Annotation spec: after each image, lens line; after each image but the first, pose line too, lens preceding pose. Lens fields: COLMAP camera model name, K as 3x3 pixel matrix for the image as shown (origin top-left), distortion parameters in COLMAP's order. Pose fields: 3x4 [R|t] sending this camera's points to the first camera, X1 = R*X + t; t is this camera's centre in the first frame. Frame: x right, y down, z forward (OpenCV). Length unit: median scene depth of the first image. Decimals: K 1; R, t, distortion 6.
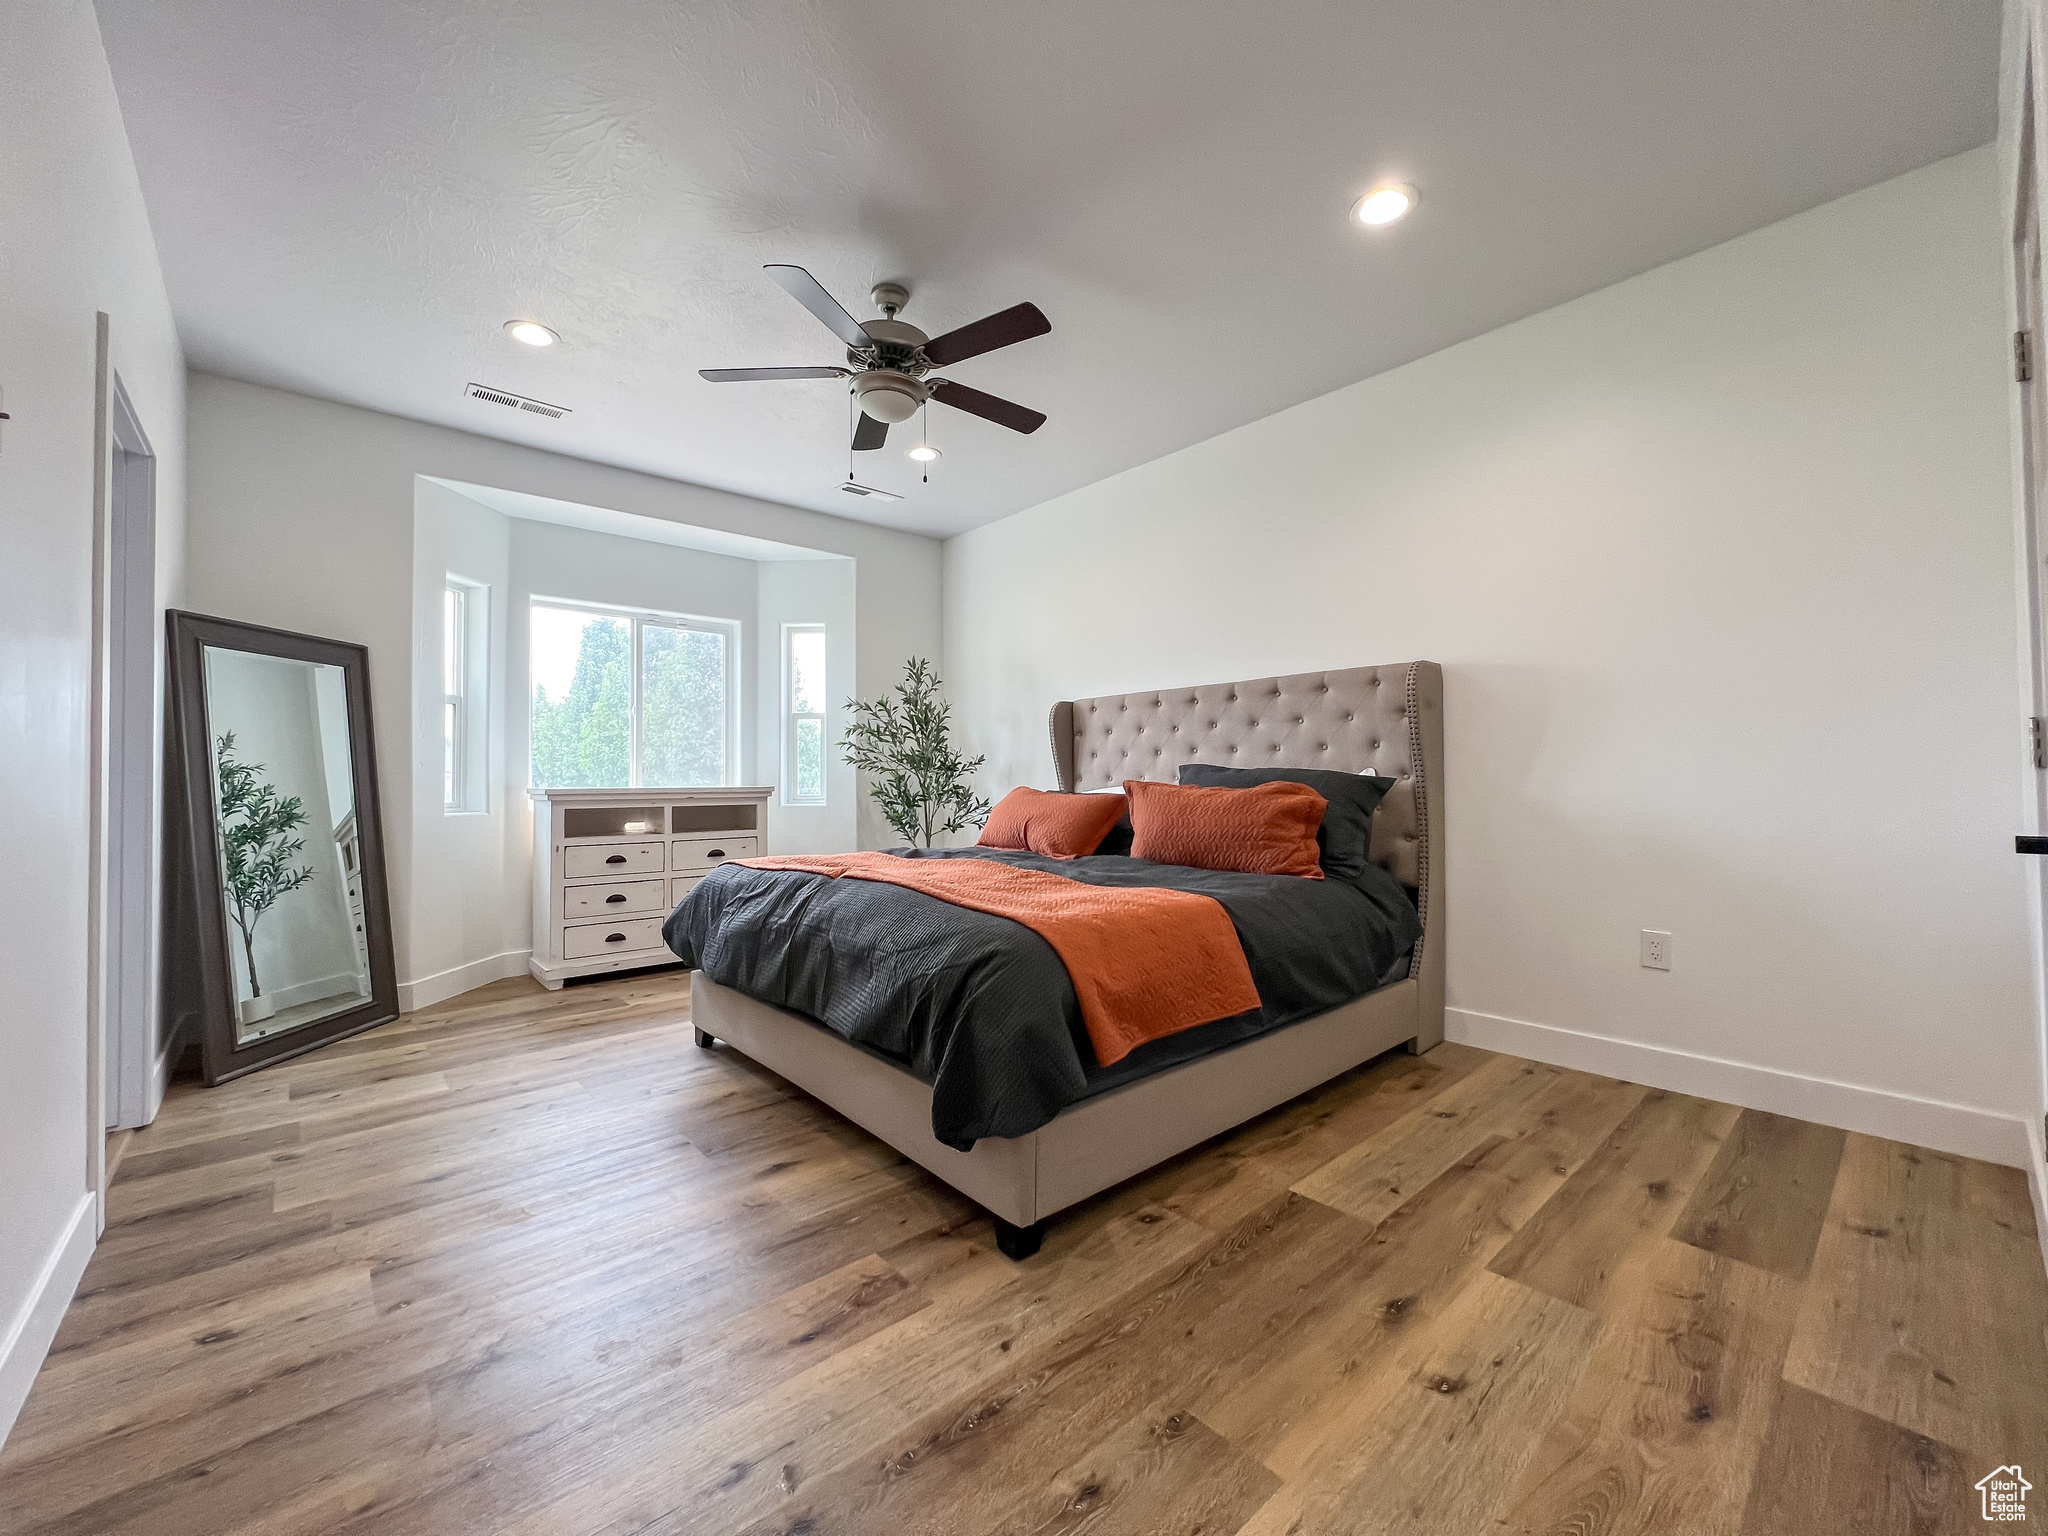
lens RADIAL K [[823.2, 0, 1021.4], [0, 823.2, 770.0], [0, 0, 1]] dist [0.001685, -0.000483]
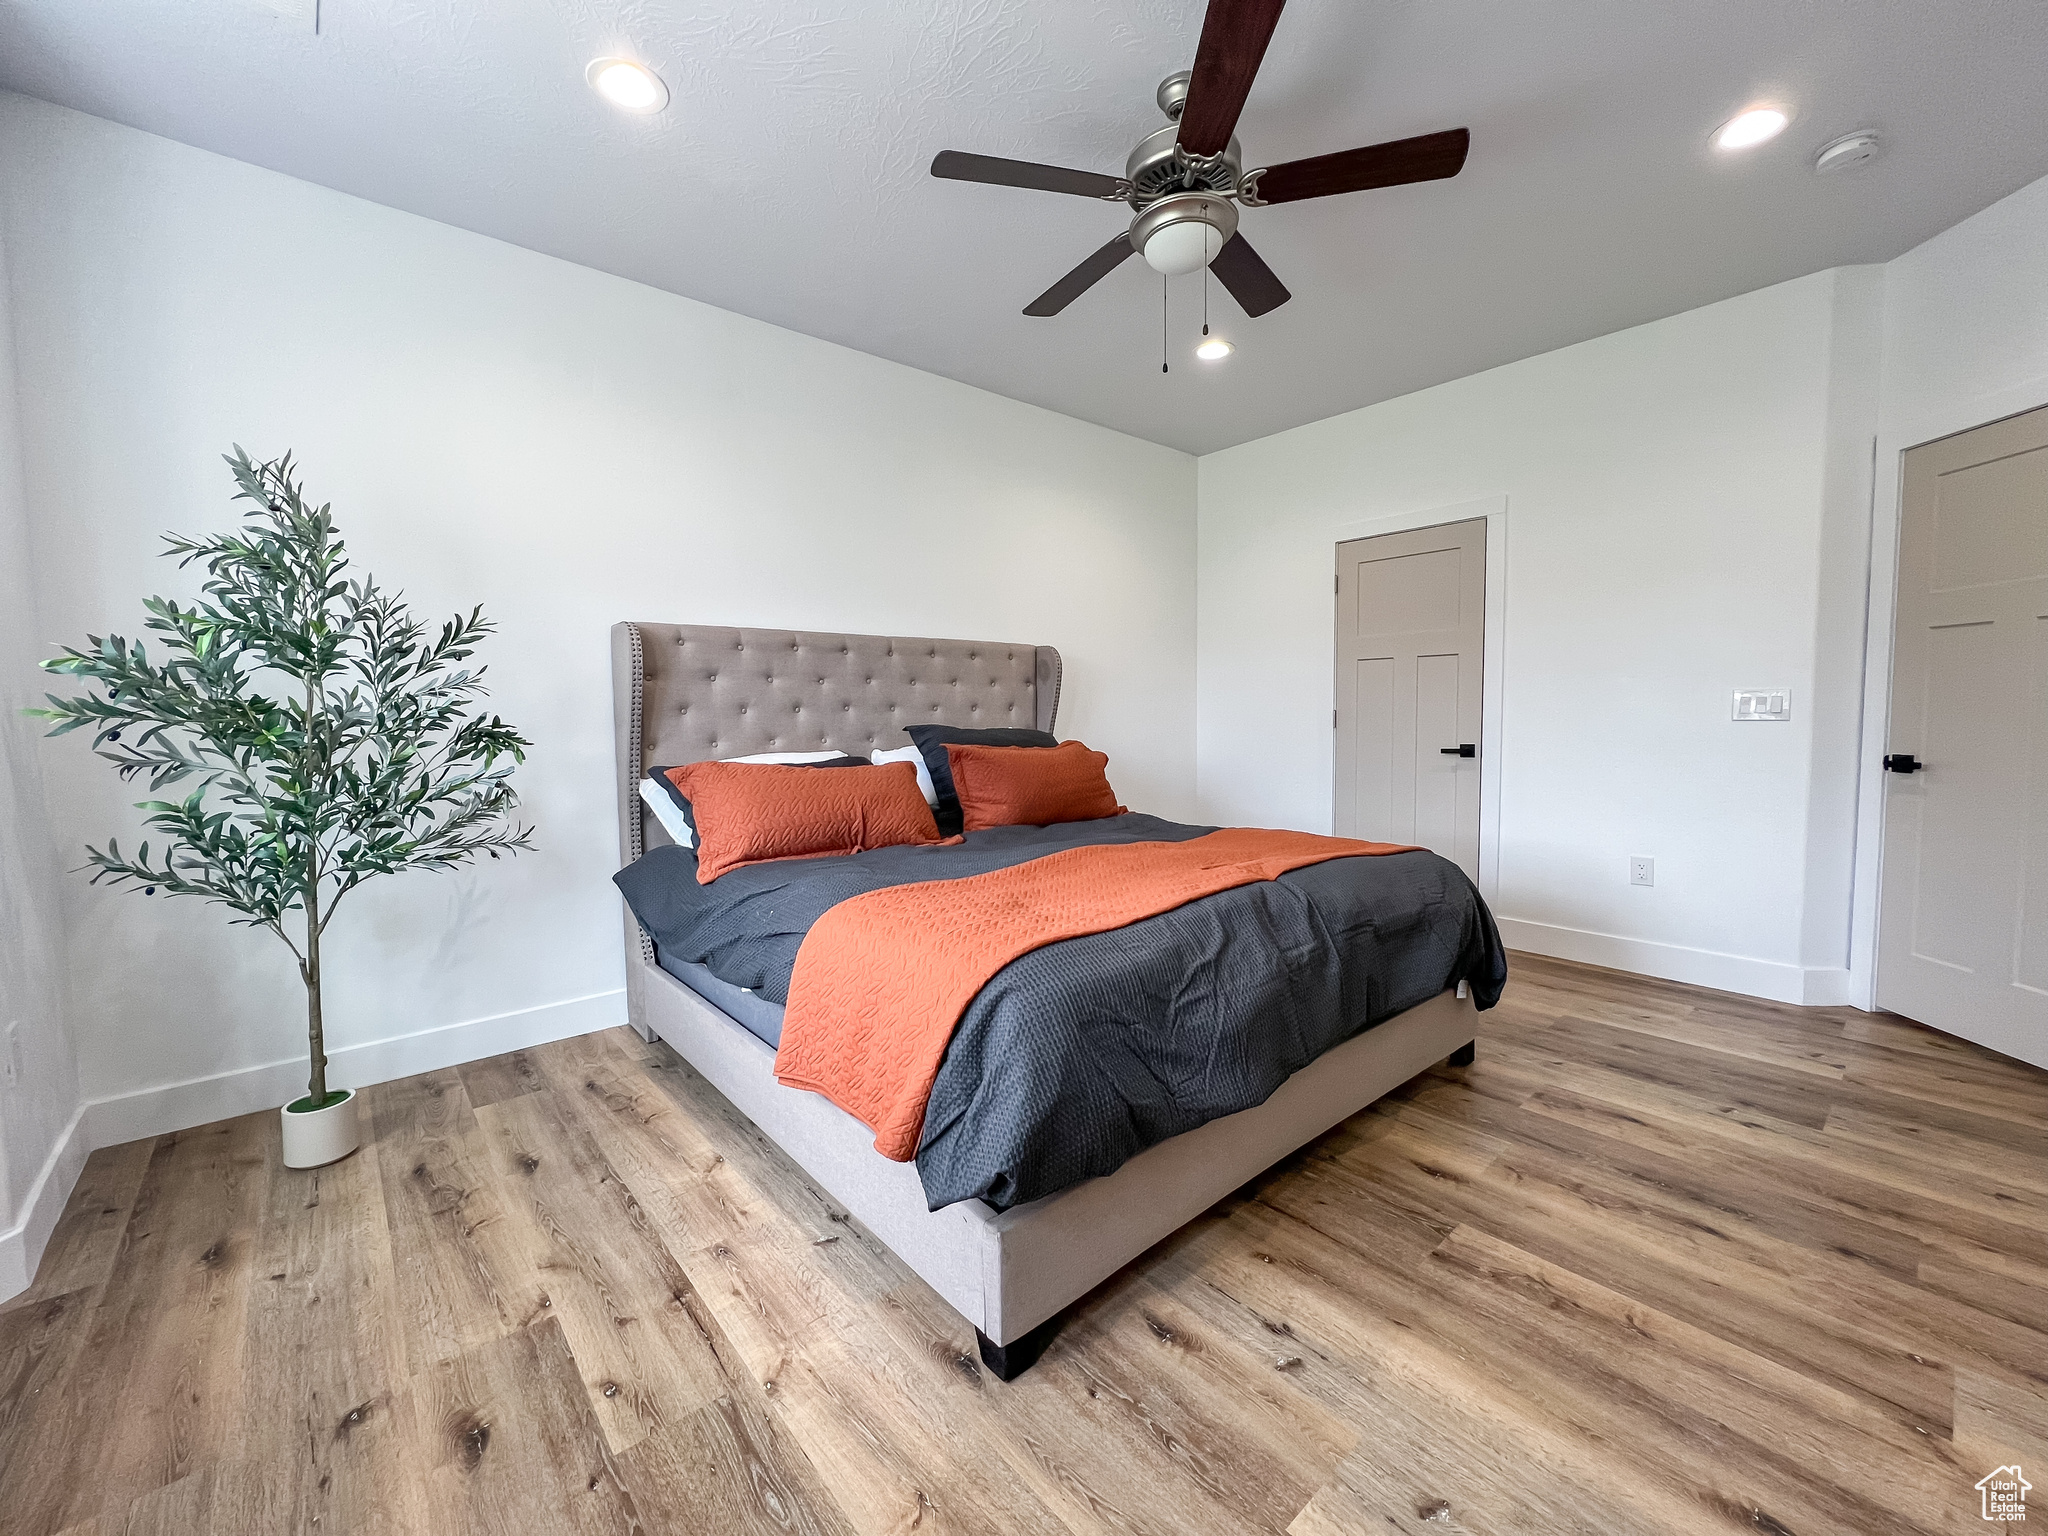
lens RADIAL K [[823.2, 0, 1021.0], [0, 823.2, 762.0], [0, 0, 1]] dist [0.001685, -0.000483]
pose [[0.006771, -0.055969, 0.998410, -1.244430], [-0.003109, 0.998426, 0.055991, -0.029108], [-0.999972, -0.003483, 0.006586, 1.520354]]
